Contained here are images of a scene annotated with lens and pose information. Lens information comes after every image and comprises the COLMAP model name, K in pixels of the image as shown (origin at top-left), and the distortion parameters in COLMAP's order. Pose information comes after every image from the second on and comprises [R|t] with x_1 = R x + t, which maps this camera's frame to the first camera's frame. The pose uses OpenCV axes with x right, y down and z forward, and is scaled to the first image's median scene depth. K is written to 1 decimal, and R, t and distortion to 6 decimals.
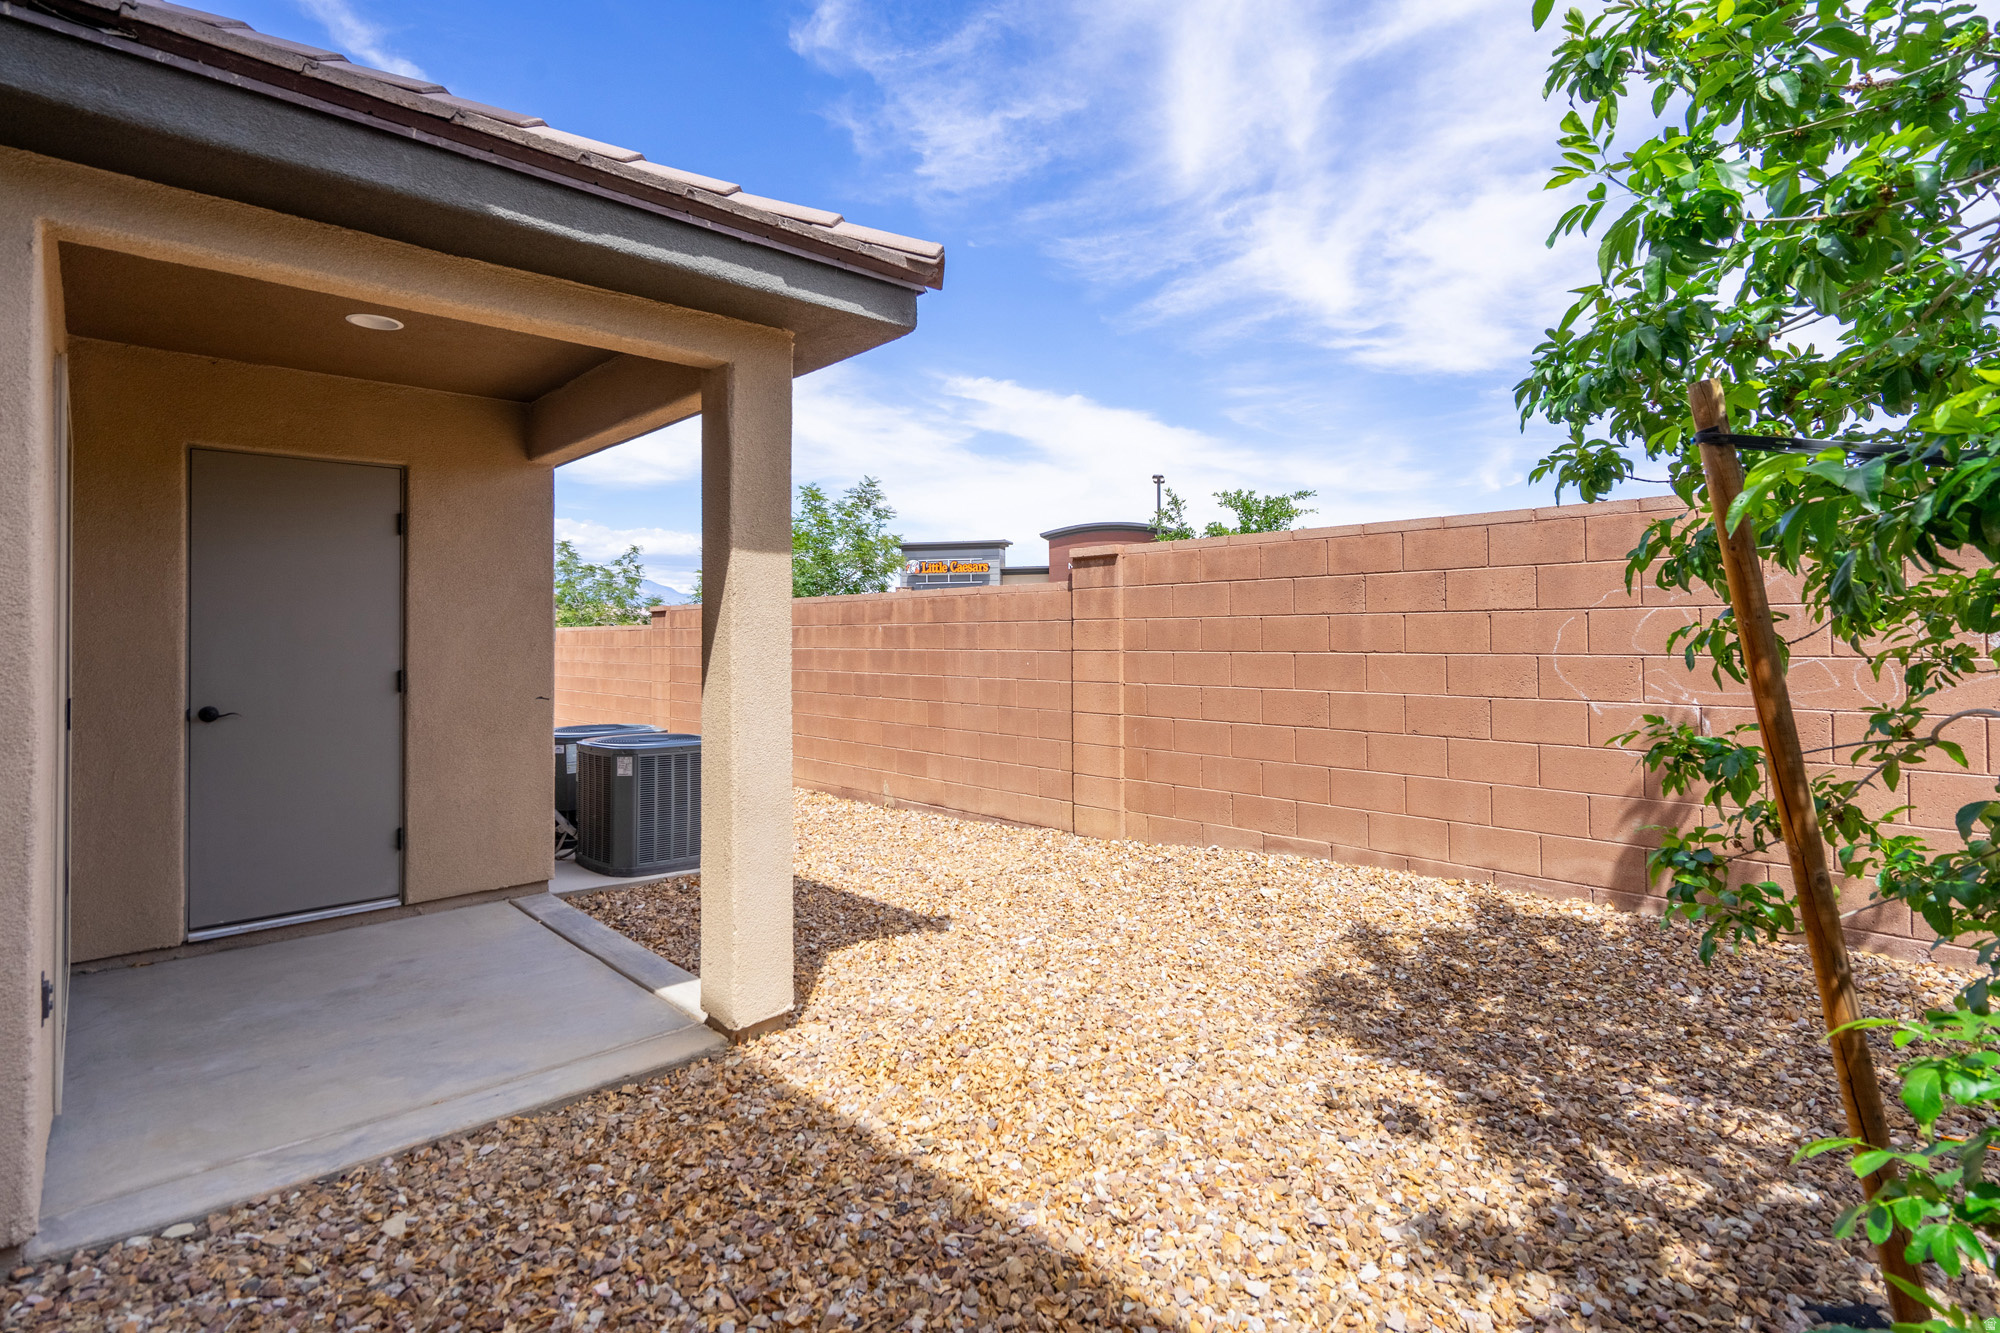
lens RADIAL K [[978.9, 0, 1005.9], [0, 978.9, 626.3], [0, 0, 1]] dist [0.016389, -0.002185]
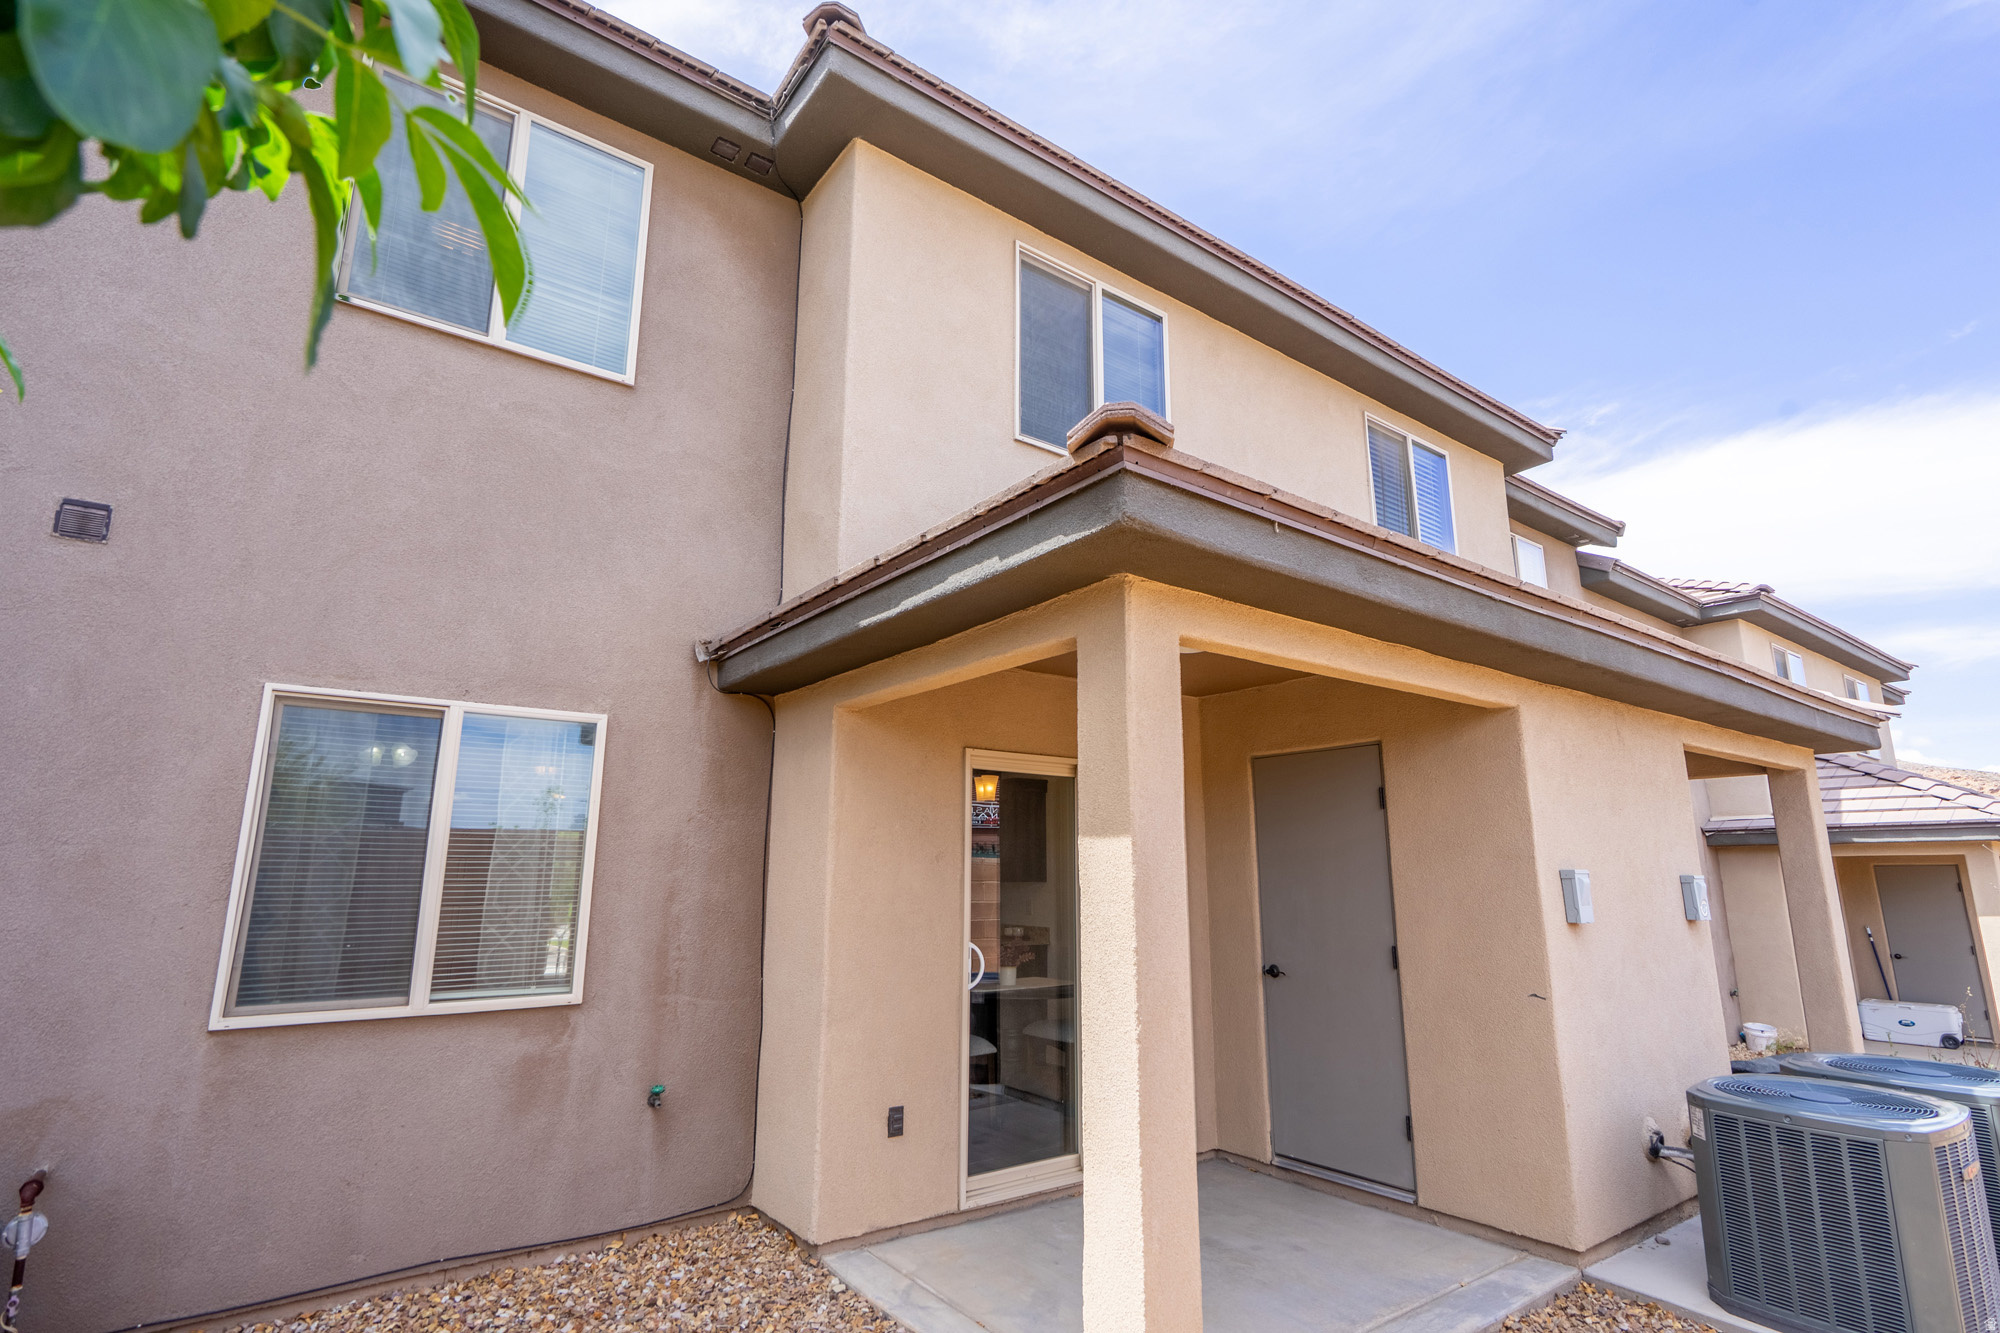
lens RADIAL K [[978.9, 0, 999.9], [0, 978.9, 675.9], [0, 0, 1]] dist [0.016389, -0.002185]
pose [[-0.128737, -0.190822, -0.973146, 0.451174], [0.010203, 0.981005, -0.193713, -0.034628], [0.991626, -0.034867, -0.124344, 0.735189]]
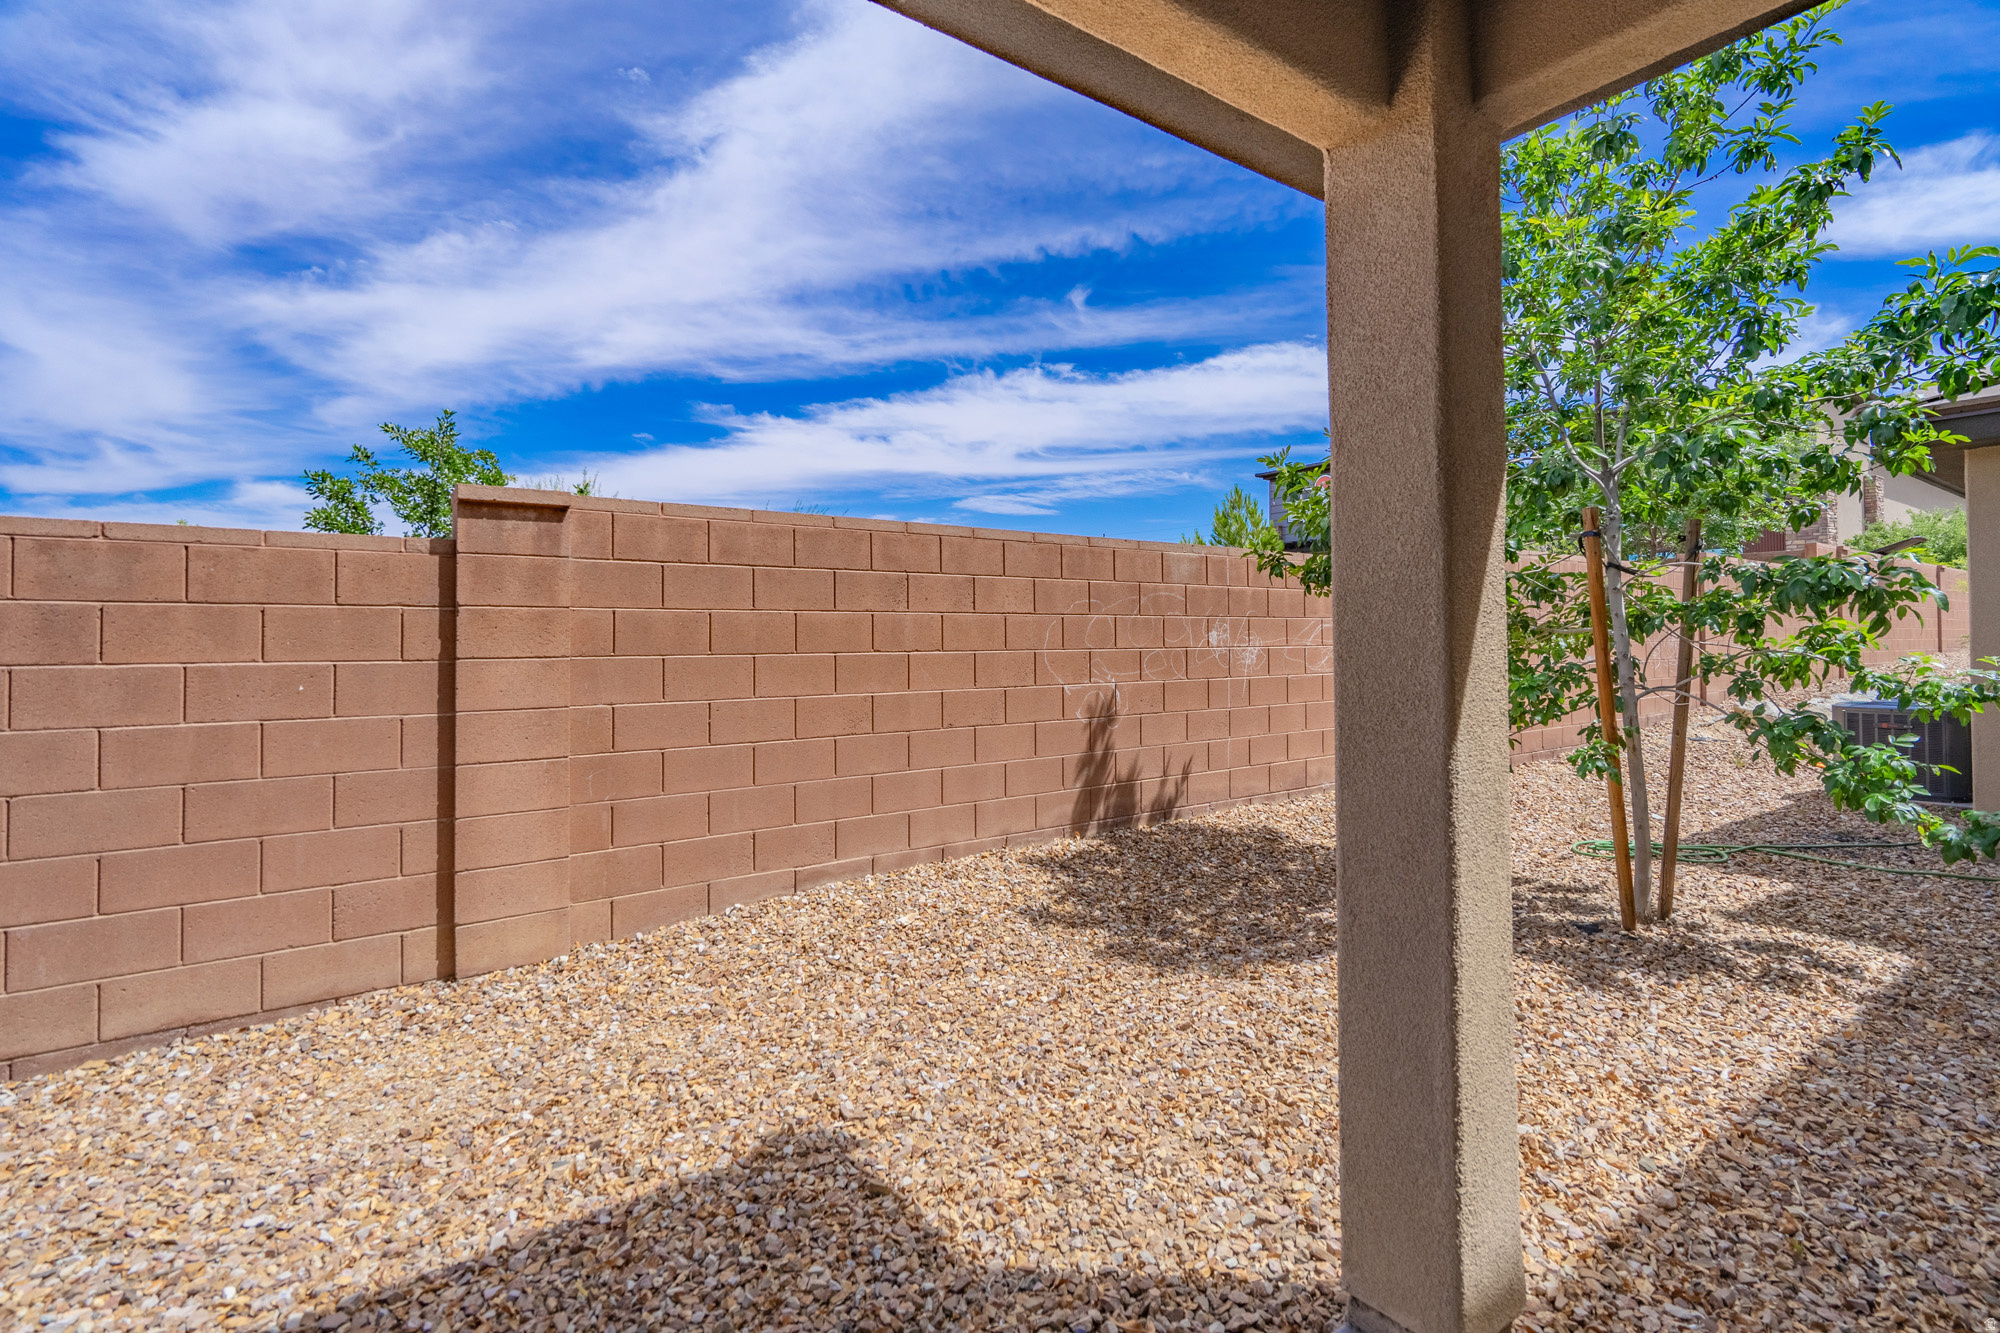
lens RADIAL K [[906.6, 0, 1002.6], [0, 906.6, 634.4], [0, 0, 1]] dist [-0.010856, 0.001796]
pose [[0.134992, 0.009242, 0.990804, -0.578165], [-0.004383, 0.999952, -0.008730, 0.018006], [-0.990837, -0.003164, 0.135026, 0.853763]]
